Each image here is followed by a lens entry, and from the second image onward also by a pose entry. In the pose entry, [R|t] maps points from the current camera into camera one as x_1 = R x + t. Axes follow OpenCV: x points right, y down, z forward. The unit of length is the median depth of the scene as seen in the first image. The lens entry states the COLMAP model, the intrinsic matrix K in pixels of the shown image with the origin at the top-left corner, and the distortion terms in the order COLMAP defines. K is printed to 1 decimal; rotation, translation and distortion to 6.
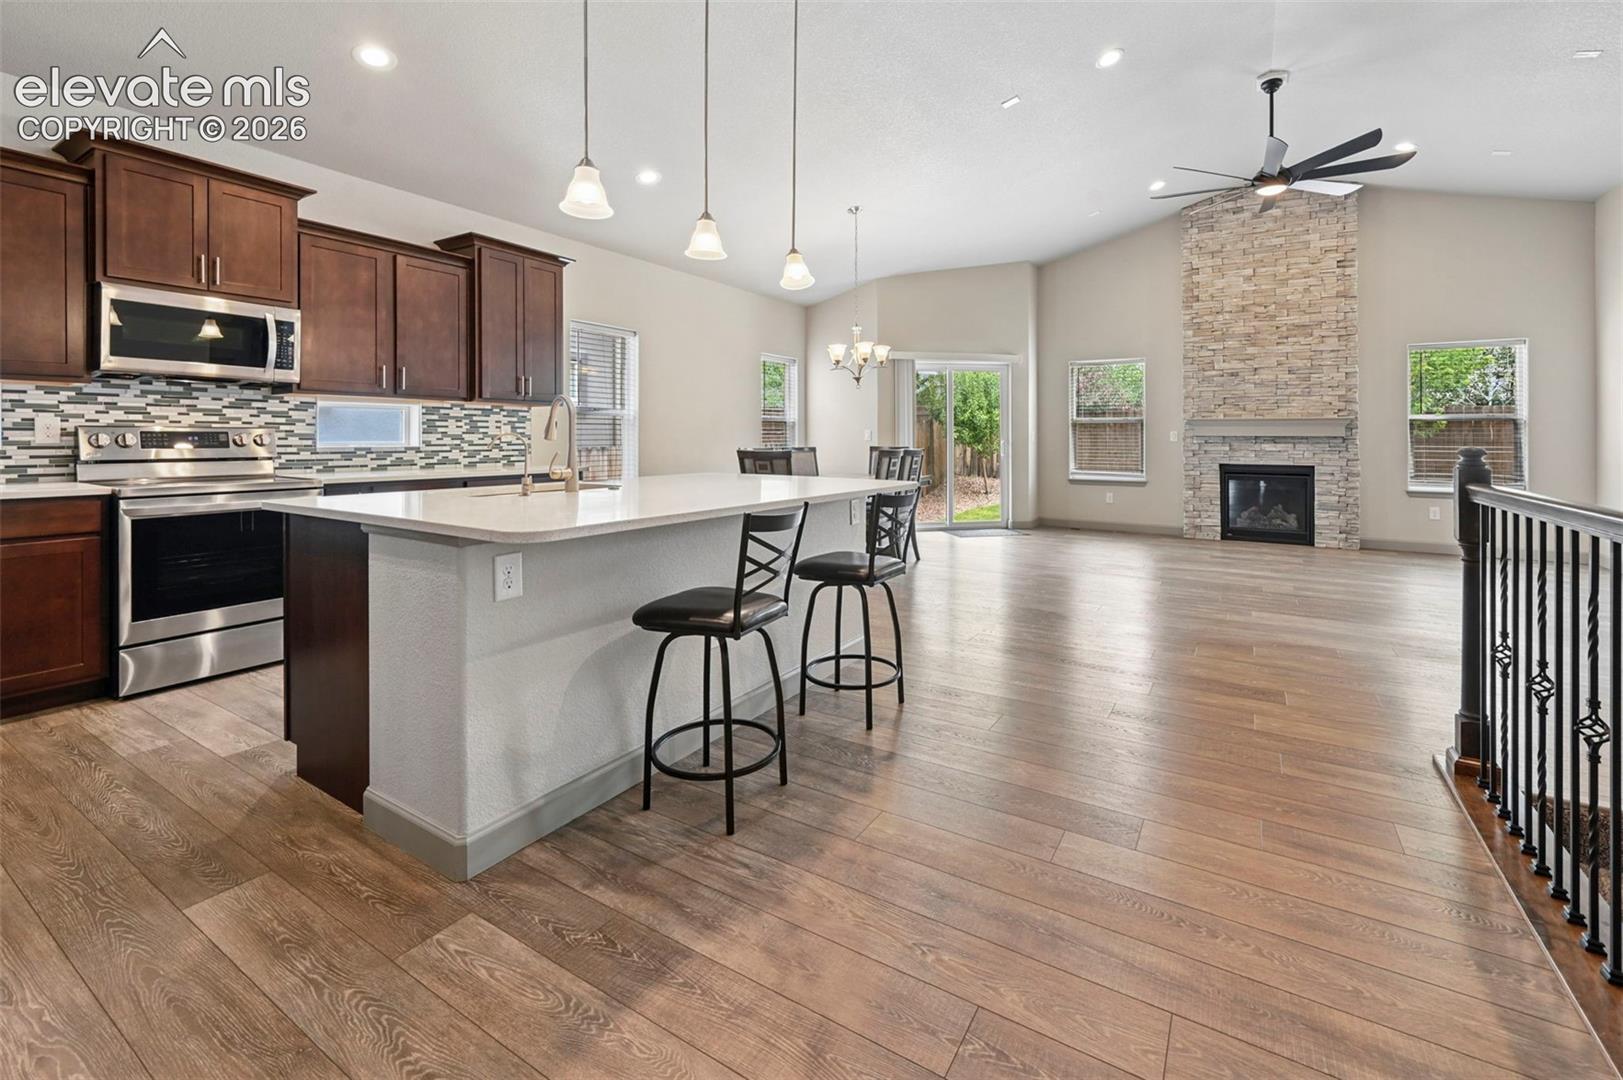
lens RADIAL K [[687.3, 0, 831.3], [0, 687.3, 433.2], [0, 0, 1]] dist [-0.005896, -0.000075]
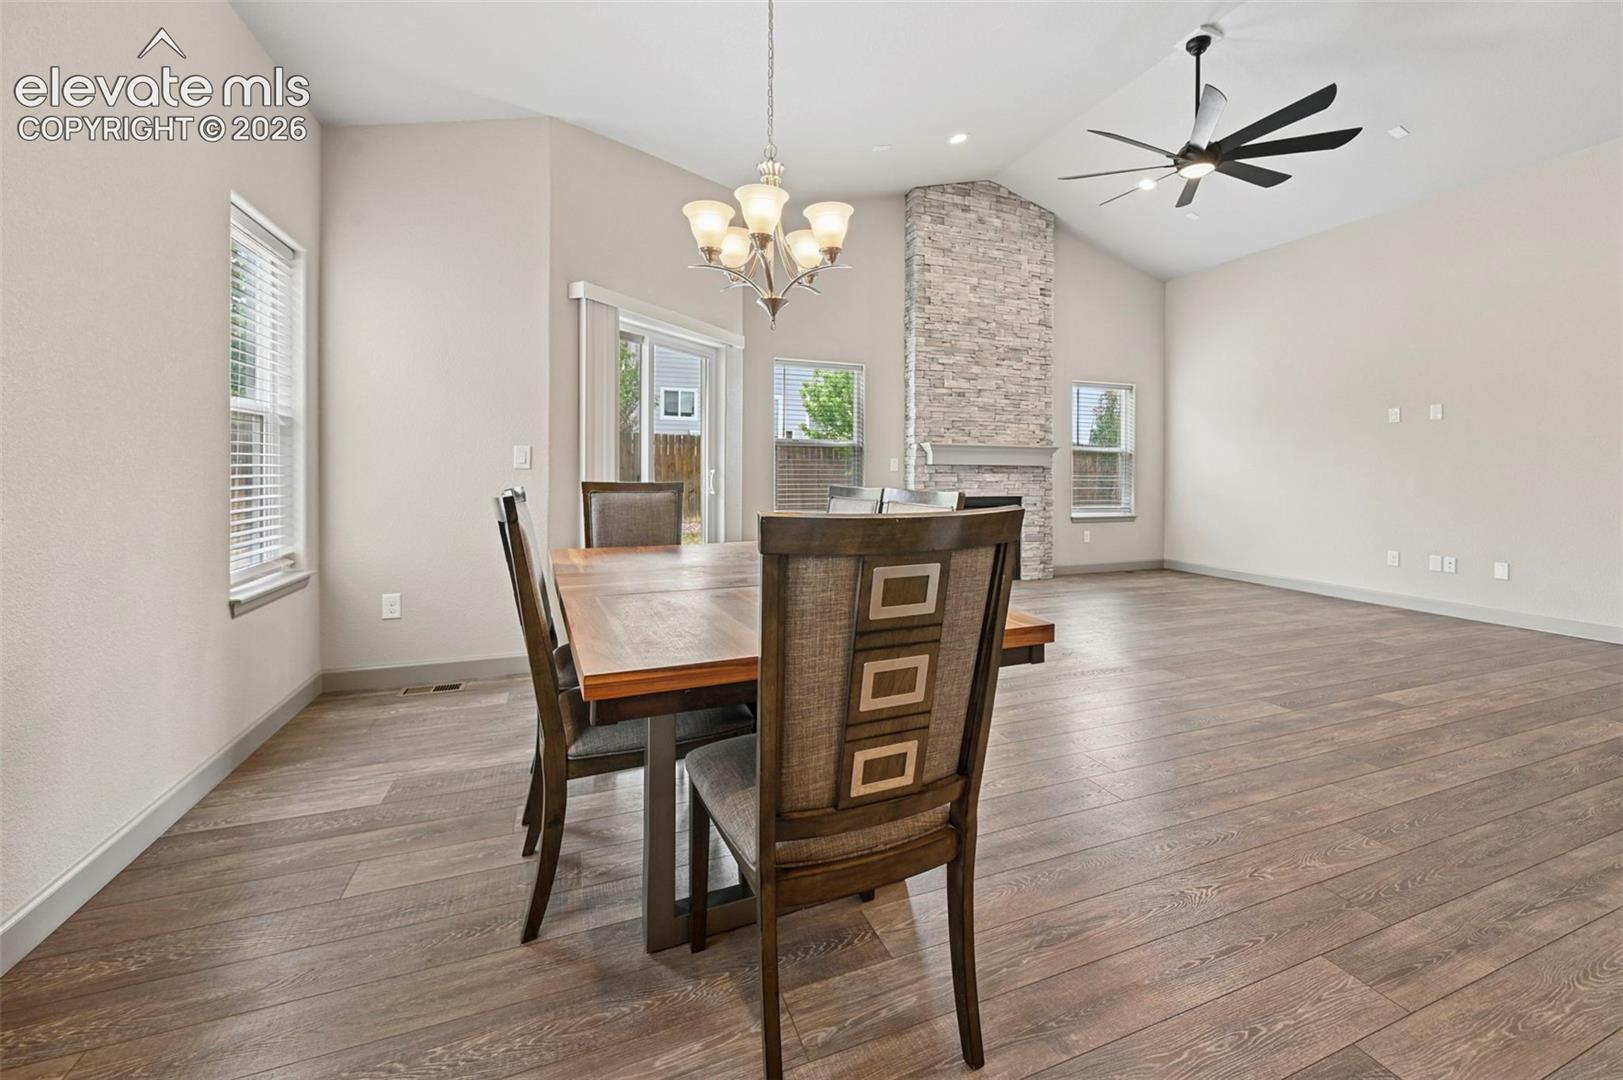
lens RADIAL K [[673.0, 0, 853.4], [0, 673.0, 473.9], [0, 0, 1]] dist [-0.001578, -0.000096]
pose [[0.589964, -0.002986, 0.807424, -0.203020], [-0.011519, 0.999860, 0.012115, 0.007268], [-0.807347, -0.016448, 0.589847, 0.642819]]
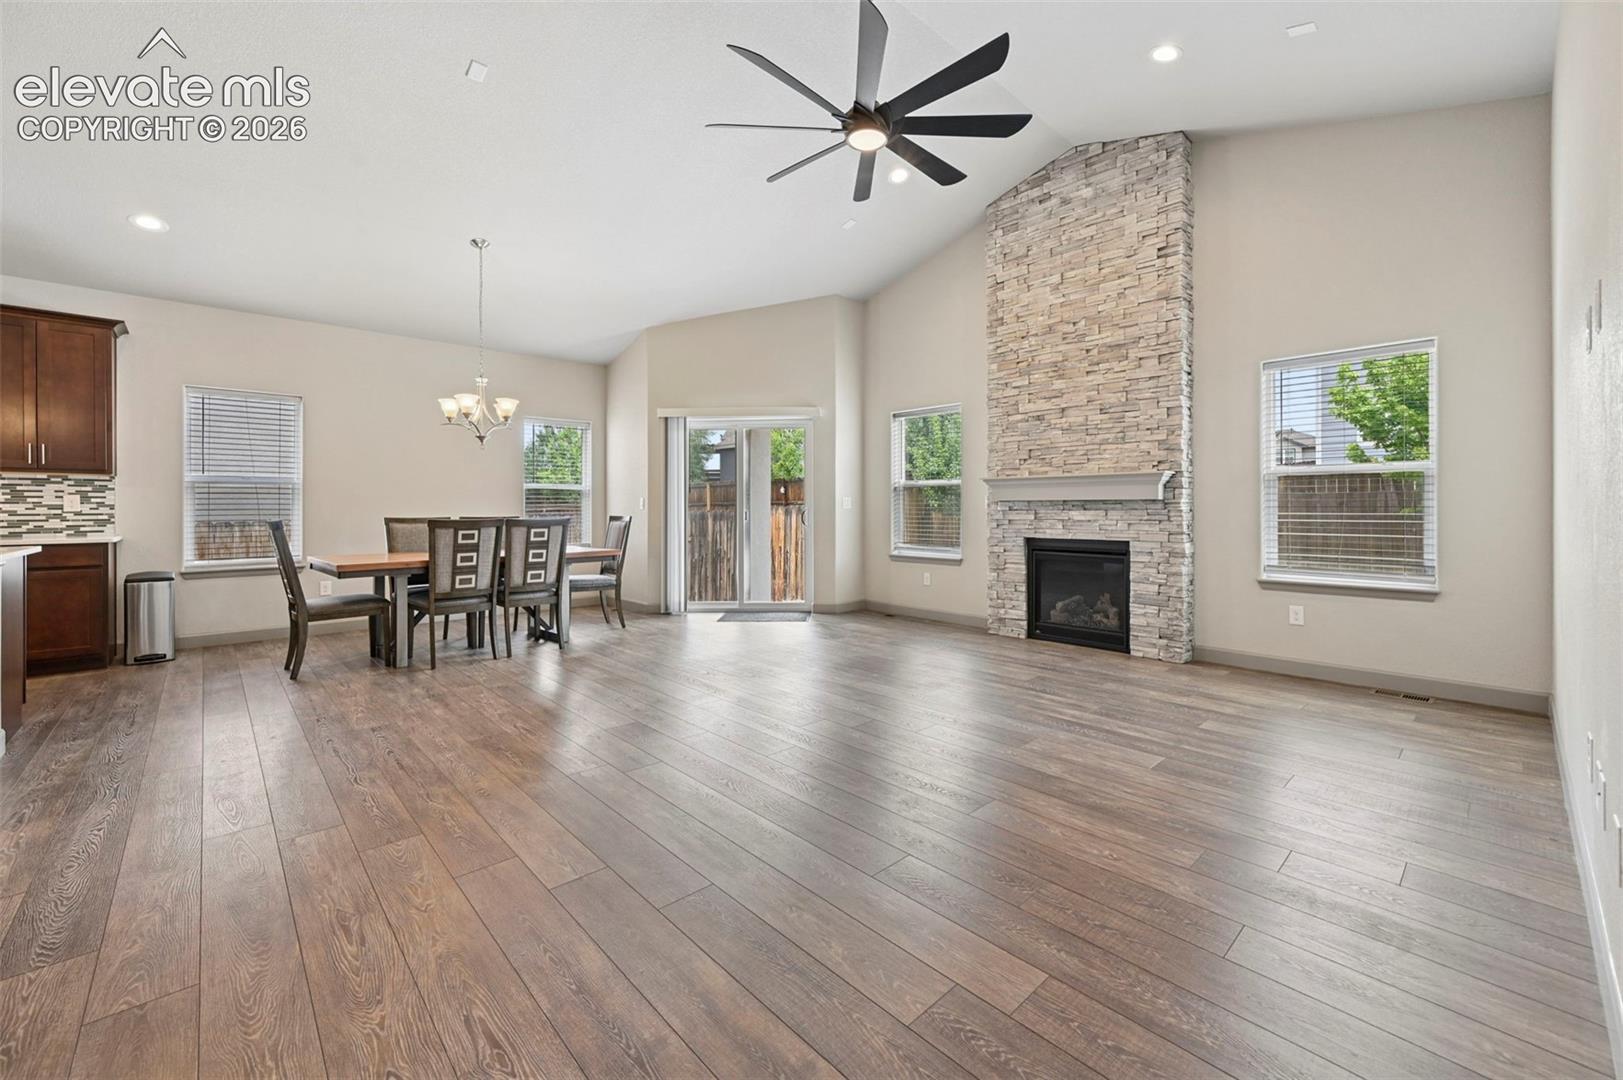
lens RADIAL K [[662.3, 0, 837.6], [0, 662.3, 507.1], [0, 0, 1]] dist [0.001769, 0.000121]
pose [[0.967033, -0.006095, -0.254579, 0.595287], [0.007274, 0.999967, 0.003688, 0.007543], [0.254548, -0.005418, 0.967045, 0.261483]]
